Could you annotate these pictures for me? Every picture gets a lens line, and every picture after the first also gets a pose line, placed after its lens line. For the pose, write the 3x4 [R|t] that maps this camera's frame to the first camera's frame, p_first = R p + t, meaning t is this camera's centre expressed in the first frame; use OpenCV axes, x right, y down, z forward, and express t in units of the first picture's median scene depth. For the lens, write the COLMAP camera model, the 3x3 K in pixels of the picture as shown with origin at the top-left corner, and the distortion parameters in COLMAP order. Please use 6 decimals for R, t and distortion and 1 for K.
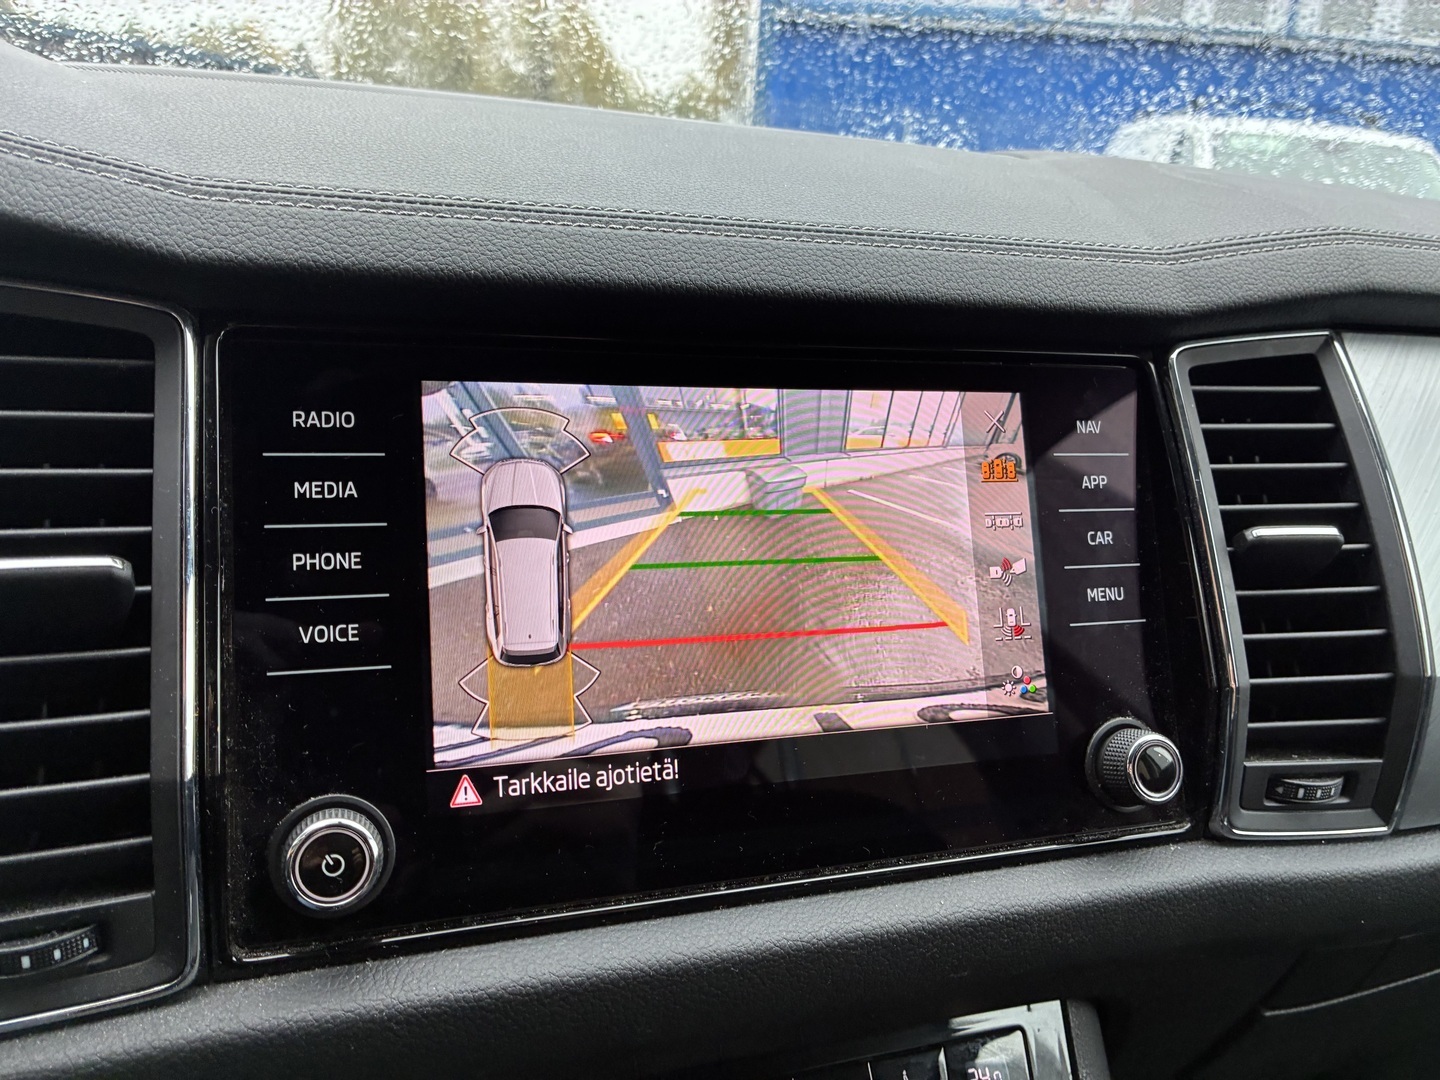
lens RADIAL K [[1075.8, 0, 726.2], [0, 1075.8, 541.2], [0, 0, 1]] dist [0.034598, -0.062222]
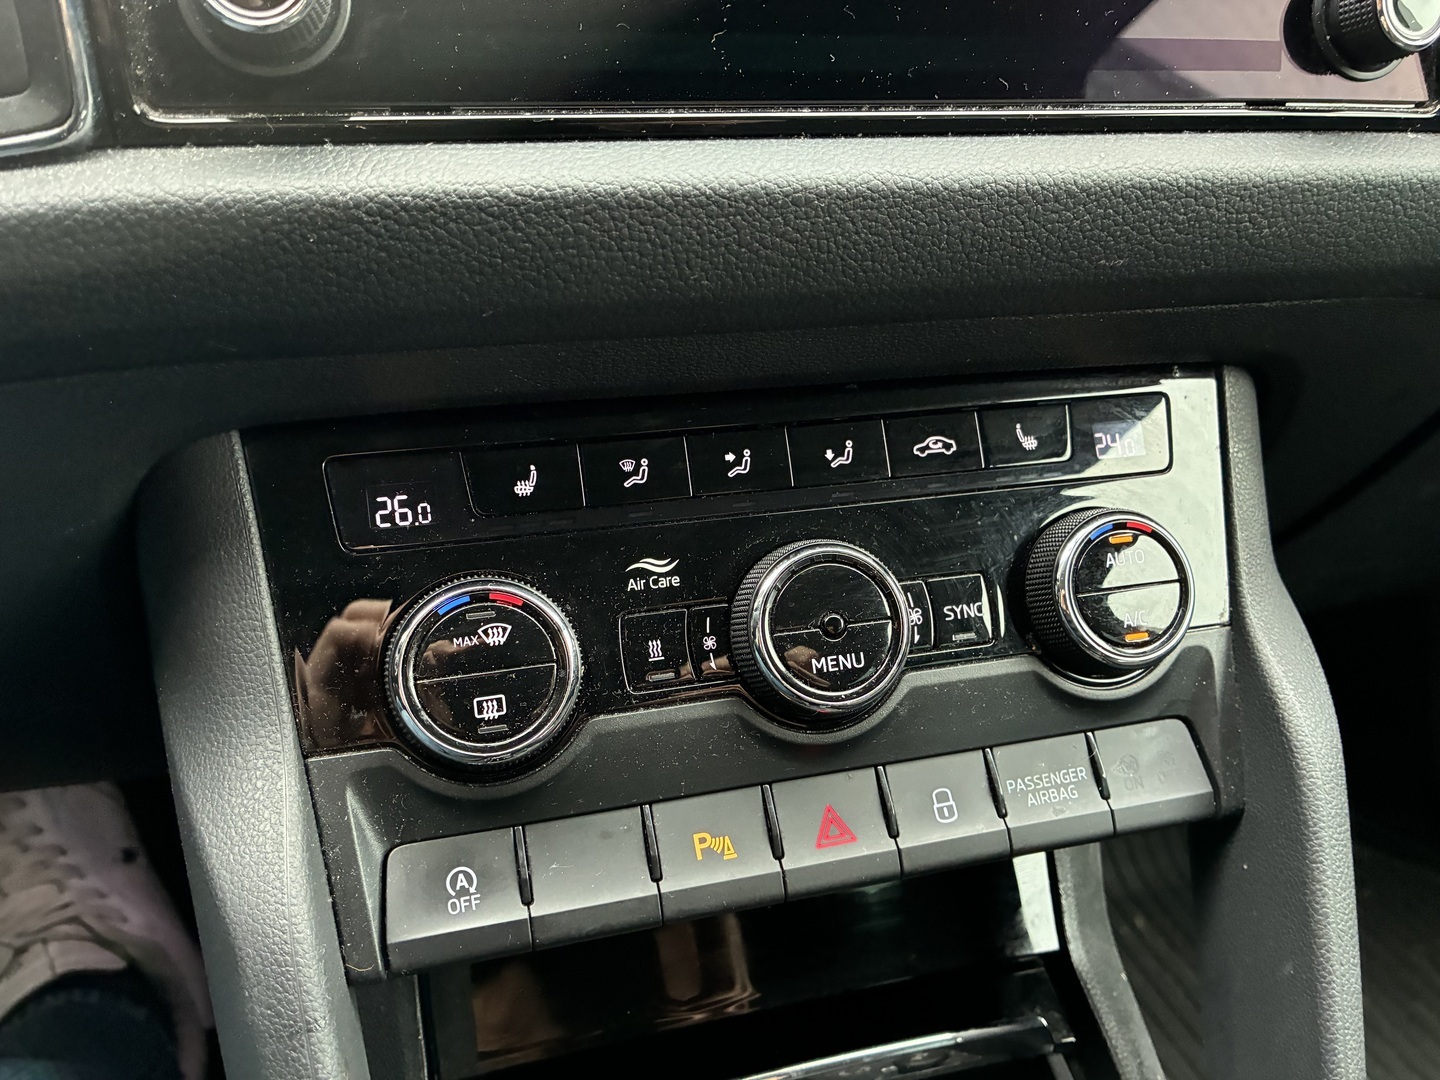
lens RADIAL K [[1075.8, 0, 716.3], [0, 1075.8, 539.5], [0, 0, 1]] dist [0.034598, -0.062222]
pose [[0.996954, 0.026869, -0.073222, -0.002175], [-0.002118, 0.947773, 0.318939, 0.348233], [0.077968, -0.317812, 0.944943, 0.197812]]
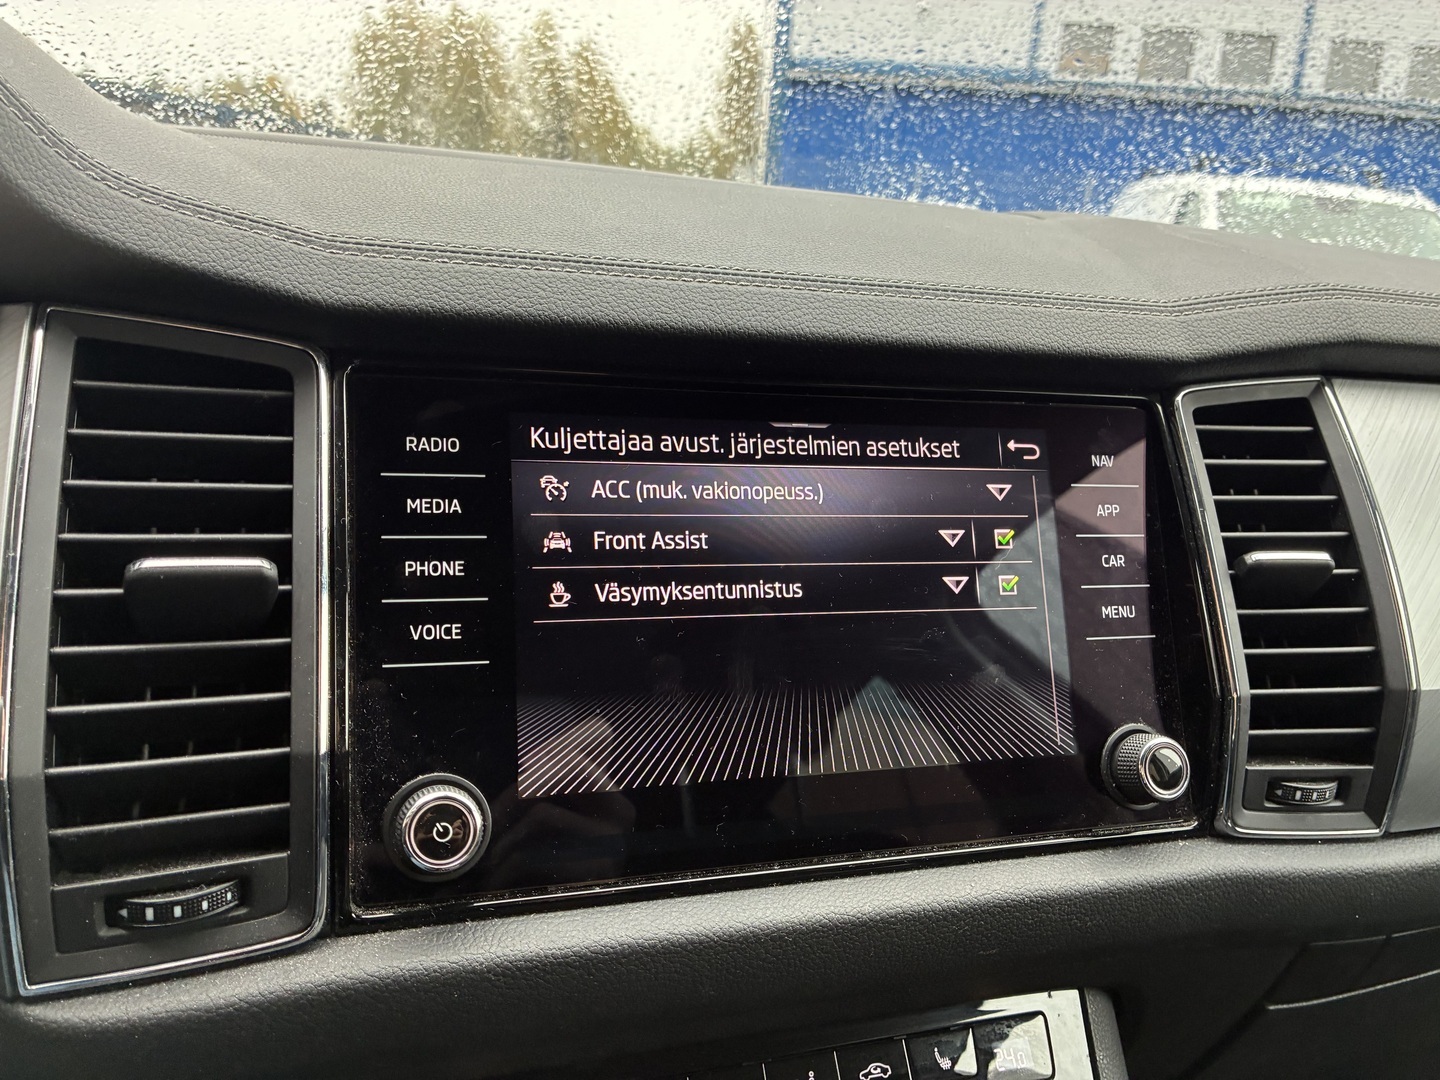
lens RADIAL K [[1075.8, 0, 730.1], [0, 1075.8, 549.3], [0, 0, 1]] dist [0.034598, -0.062222]
pose [[0.999957, 0.008330, -0.004048, -0.047392], [-0.008475, 0.999269, -0.037273, 0.033753], [0.003735, 0.037306, 0.999297, -0.120721]]
